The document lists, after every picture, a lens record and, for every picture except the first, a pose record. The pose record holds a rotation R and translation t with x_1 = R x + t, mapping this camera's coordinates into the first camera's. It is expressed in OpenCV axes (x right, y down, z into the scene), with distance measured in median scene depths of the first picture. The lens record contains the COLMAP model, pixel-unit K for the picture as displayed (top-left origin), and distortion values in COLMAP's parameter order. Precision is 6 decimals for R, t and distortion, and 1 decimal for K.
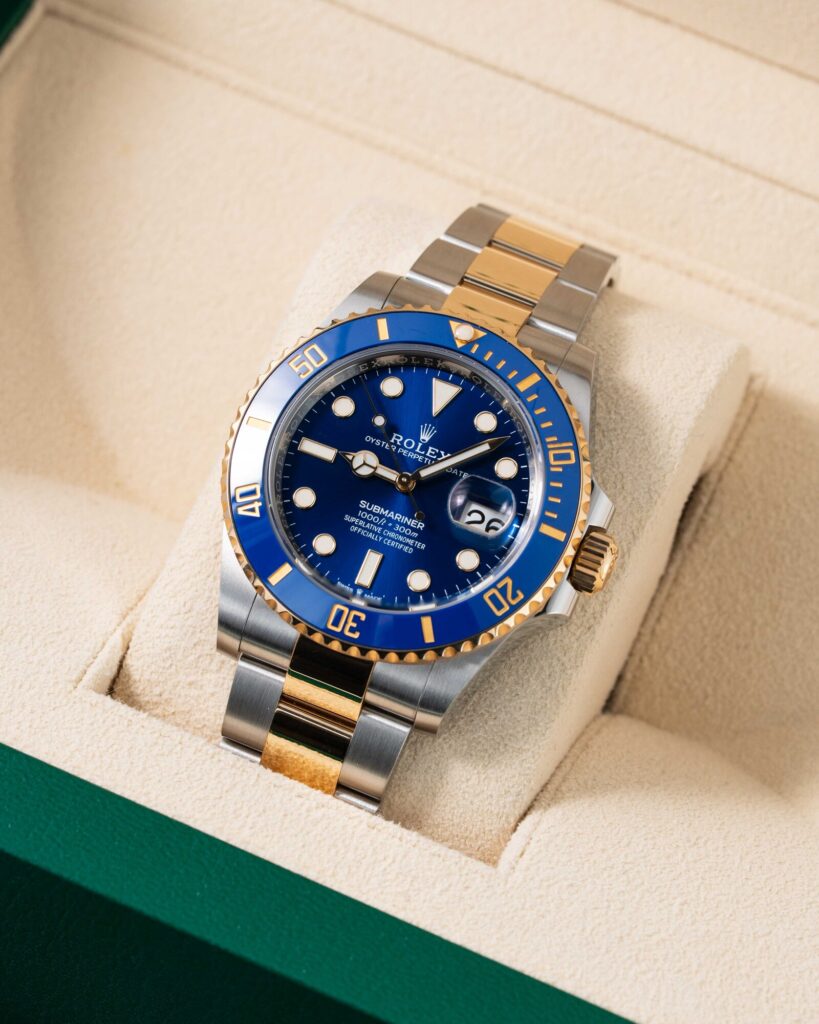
lens RADIAL K [[4972.5, 0, 408.9], [0, 4972.5, 512.3], [0, 0, 1]] dist [0.009888, 0.000000]
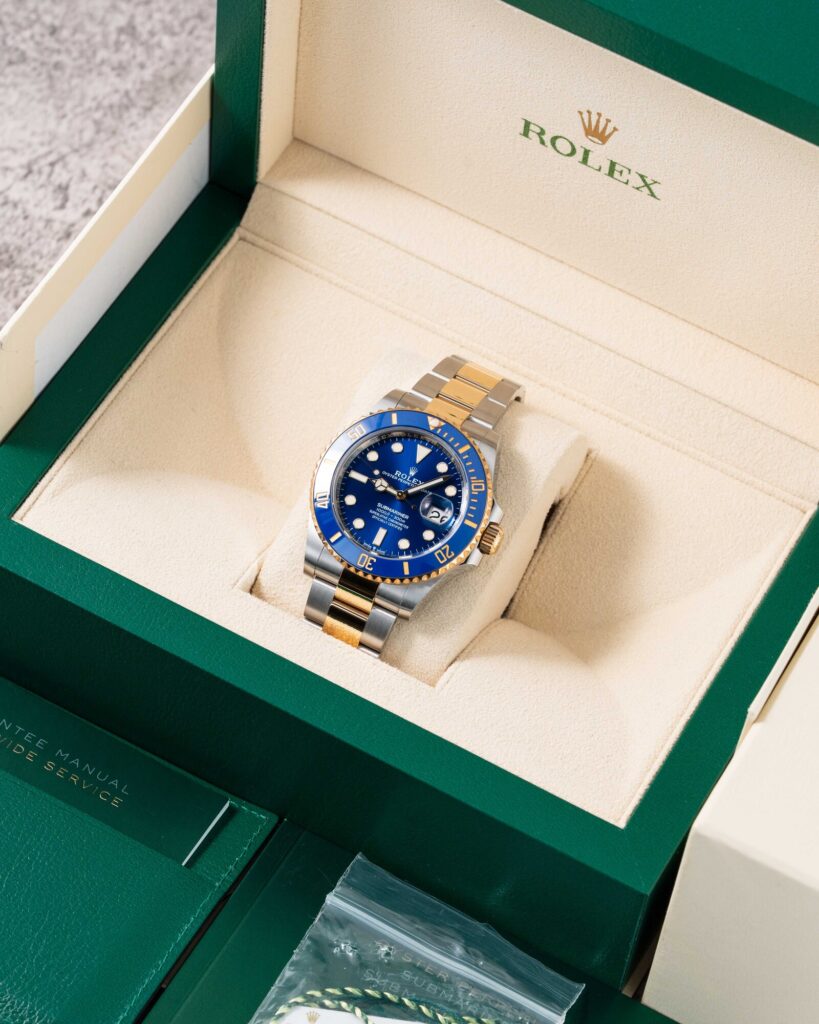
lens RADIAL K [[4972.5, 0, 408.5], [0, 4972.5, 512.6], [0, 0, 1]] dist [0.009888, 0.000000]
pose [[0.997489, 0.054527, -0.045191, 0.092958], [-0.054493, 0.998512, 0.001994, -0.003122], [0.045232, 0.000474, 0.998976, -1.005066]]
